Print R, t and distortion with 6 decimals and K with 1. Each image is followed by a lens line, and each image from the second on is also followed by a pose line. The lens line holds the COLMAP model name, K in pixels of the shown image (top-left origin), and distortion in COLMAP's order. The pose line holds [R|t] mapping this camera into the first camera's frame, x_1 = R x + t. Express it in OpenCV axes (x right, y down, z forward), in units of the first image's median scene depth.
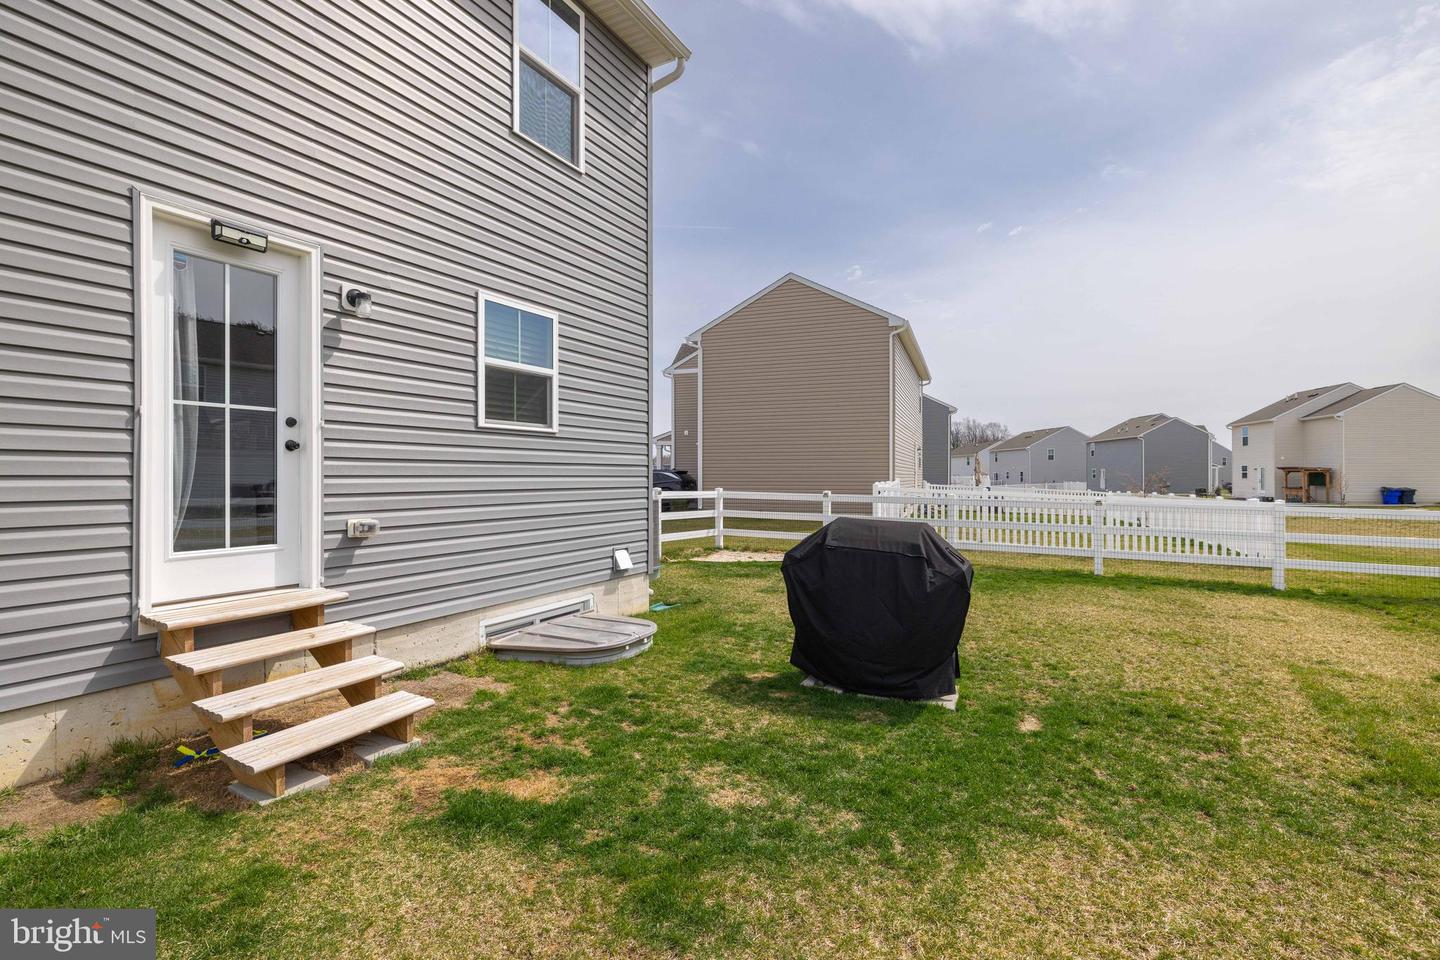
lens RADIAL K [[688.5, 0, 716.0], [0, 688.5, 474.8], [0, 0, 1]] dist [-0.003961, 0.001679]
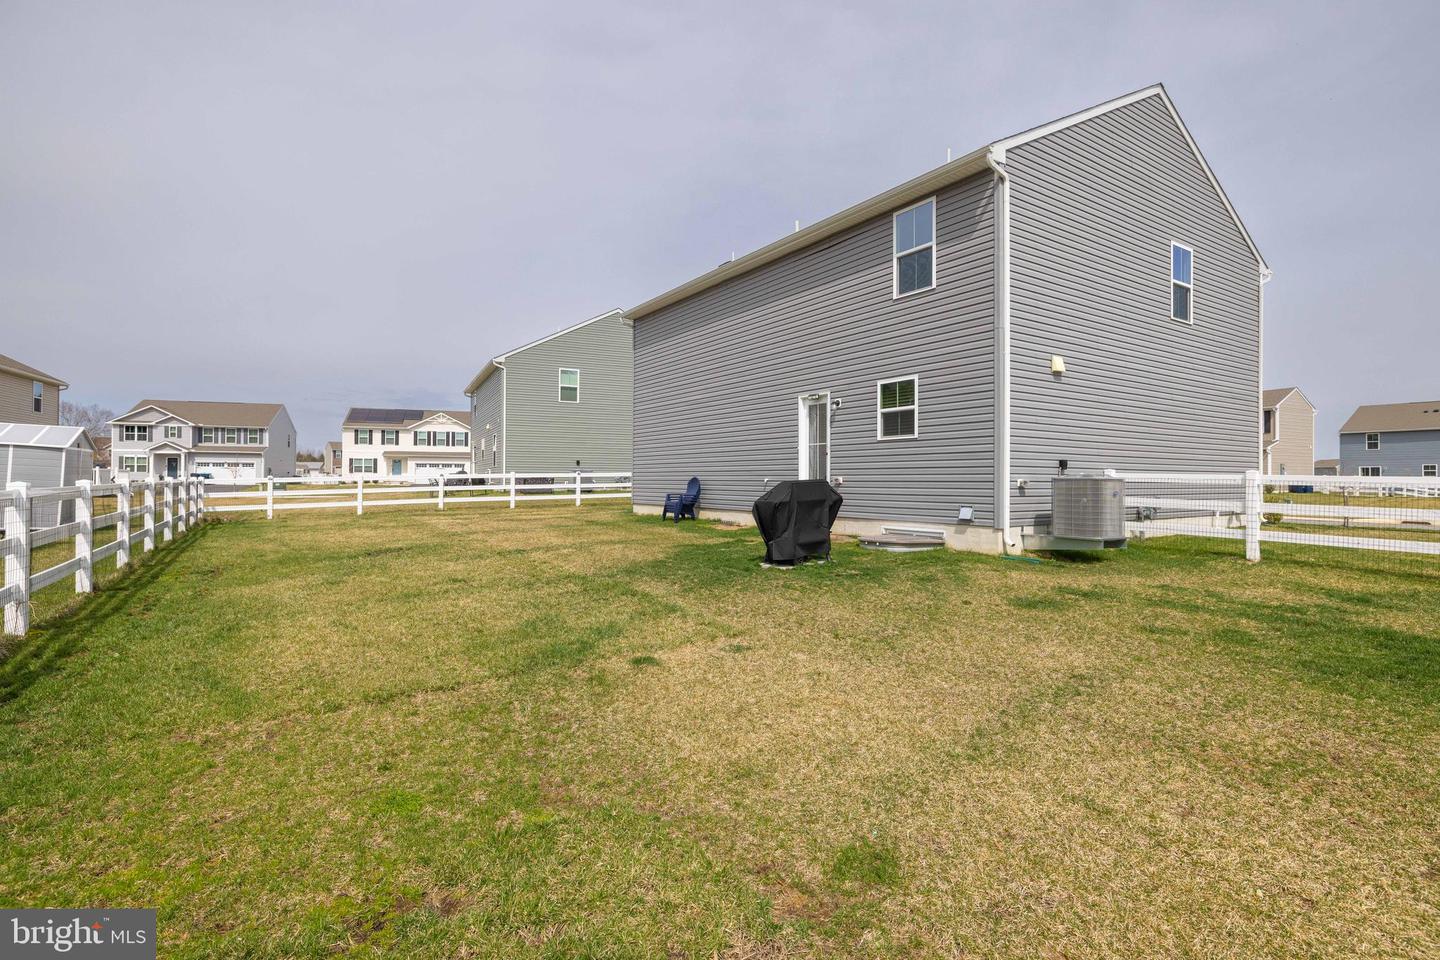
lens RADIAL K [[688.5, 0, 716.0], [0, 688.5, 474.8], [0, 0, 1]] dist [-0.003961, 0.001679]
pose [[-0.476773, -0.007337, -0.878996, 1.486906], [-0.000578, 0.999968, -0.008033, 0.049199], [0.879026, -0.003321, -0.476762, 1.241256]]
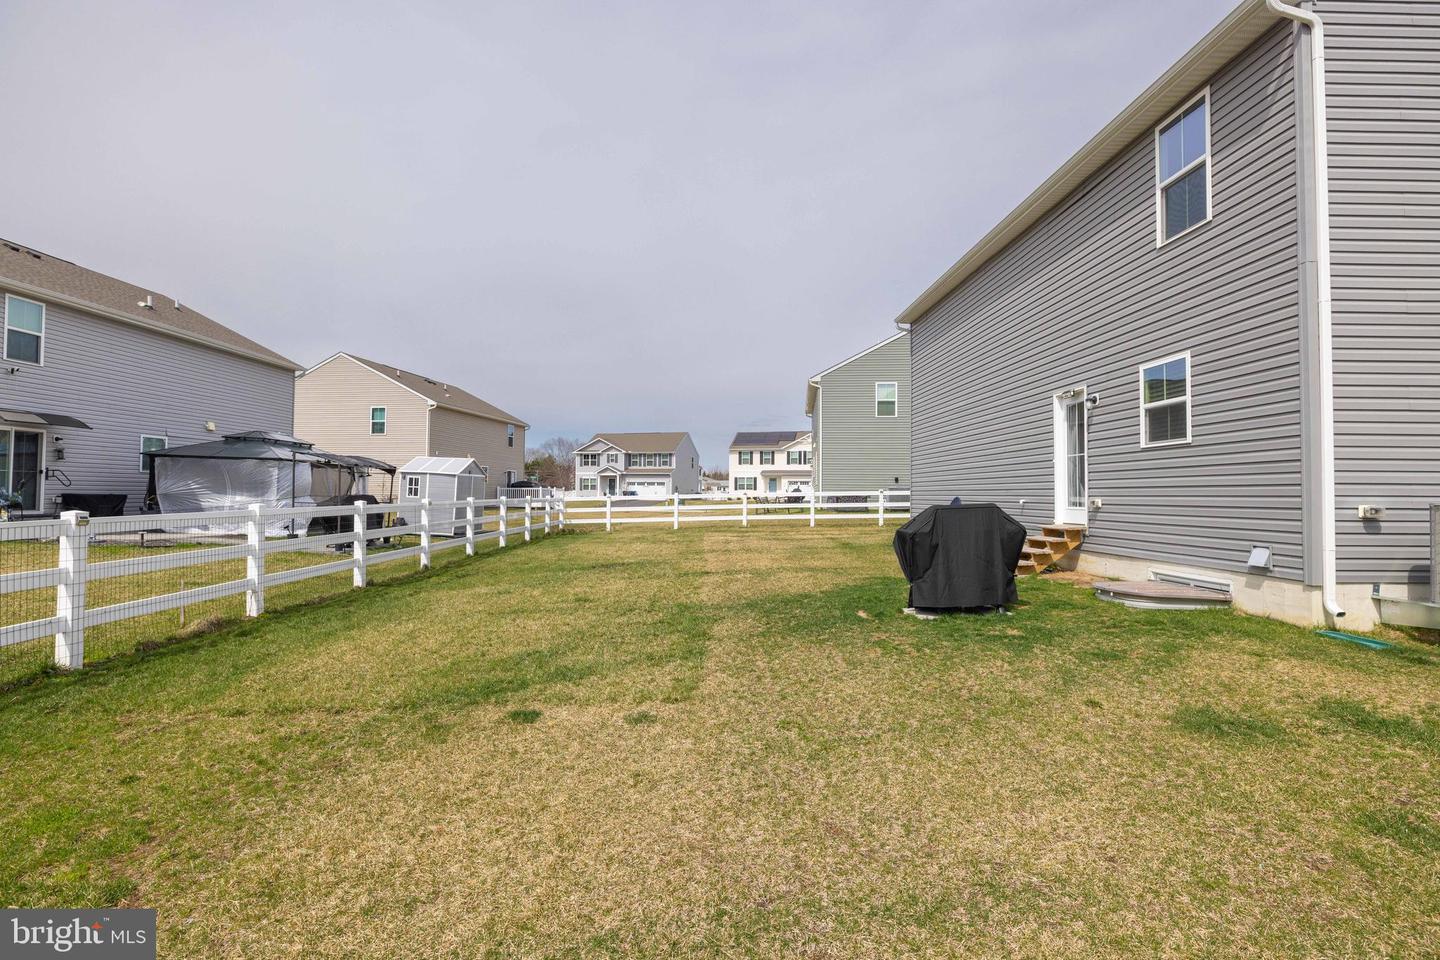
lens RADIAL K [[688.5, 0, 716.0], [0, 688.5, 474.8], [0, 0, 1]] dist [-0.003961, 0.001679]
pose [[-0.871170, -0.017623, -0.490665, 1.036357], [-0.003029, 0.999530, -0.030521, 0.036371], [0.490972, -0.025103, -0.870814, 1.479485]]
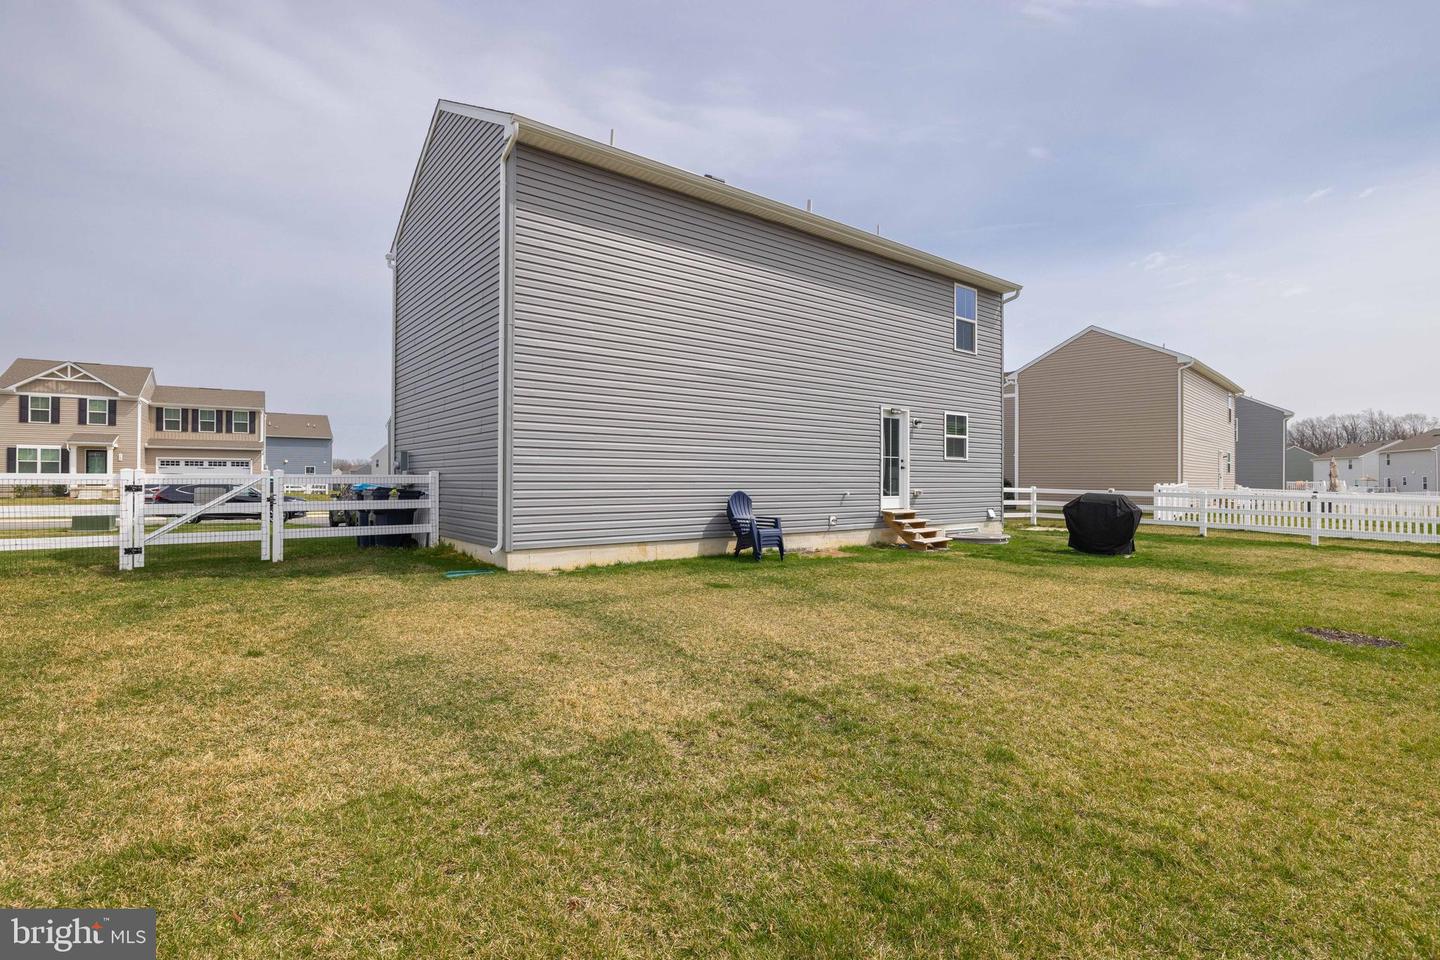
lens RADIAL K [[688.5, 0, 716.0], [0, 688.5, 474.8], [0, 0, 1]] dist [-0.003961, 0.001679]
pose [[0.913360, 0.001435, -0.407150, -0.038466], [-0.003901, 0.999979, -0.005228, 0.009210], [0.407134, 0.006364, 0.913346, -1.511436]]
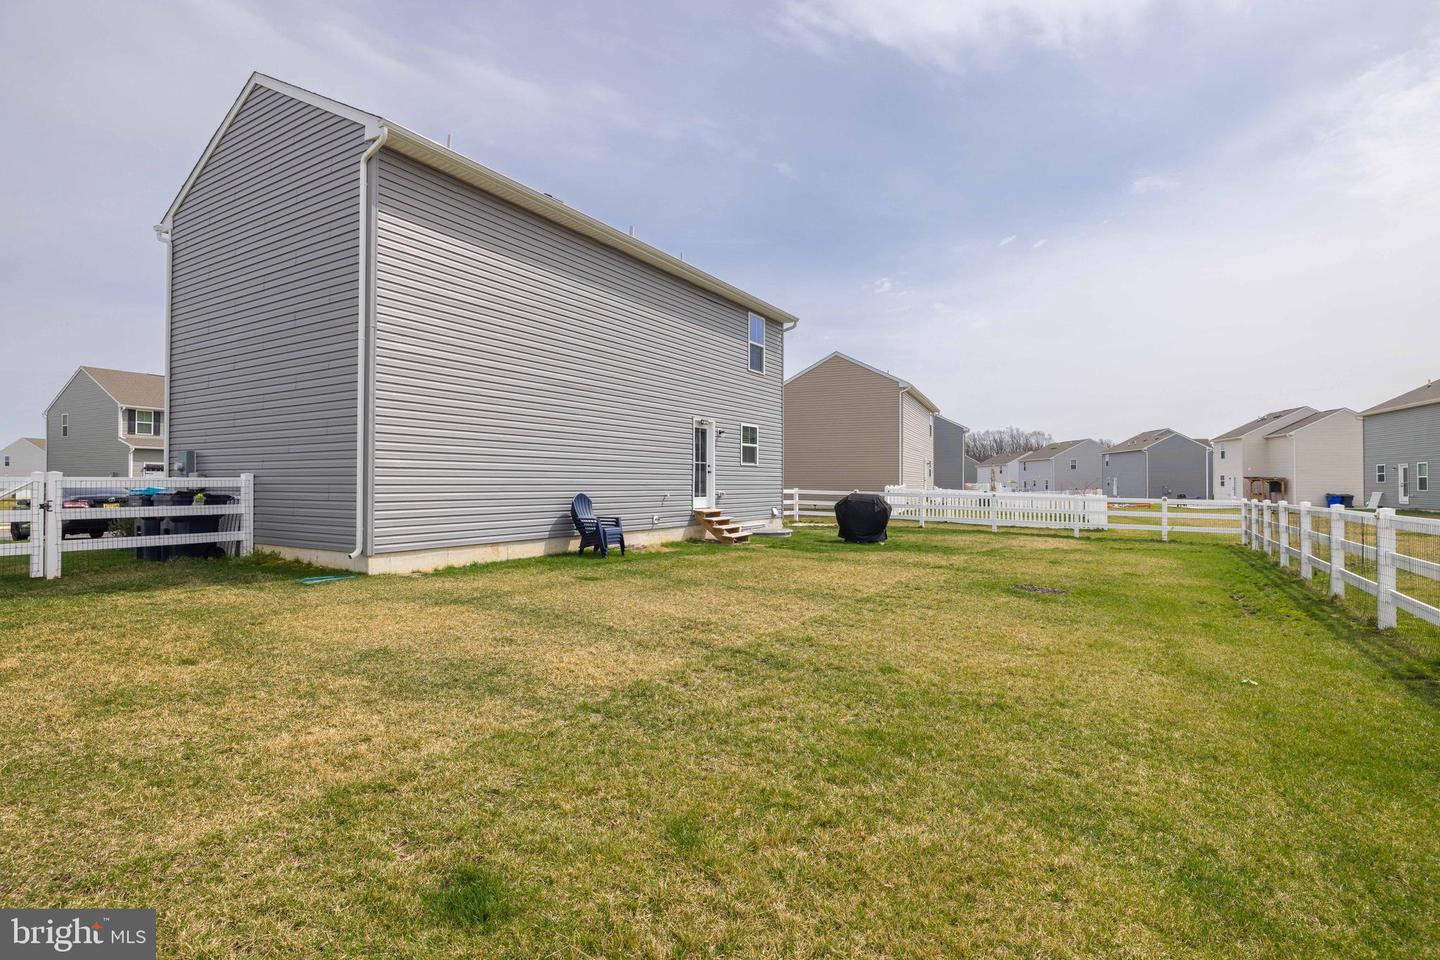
lens RADIAL K [[688.5, 0, 716.0], [0, 688.5, 474.8], [0, 0, 1]] dist [-0.003961, 0.001679]
pose [[0.998069, 0.003401, -0.062029, -0.199610], [-0.004037, 0.999941, -0.010128, 0.008286], [0.061991, 0.010359, 0.998023, -1.730917]]
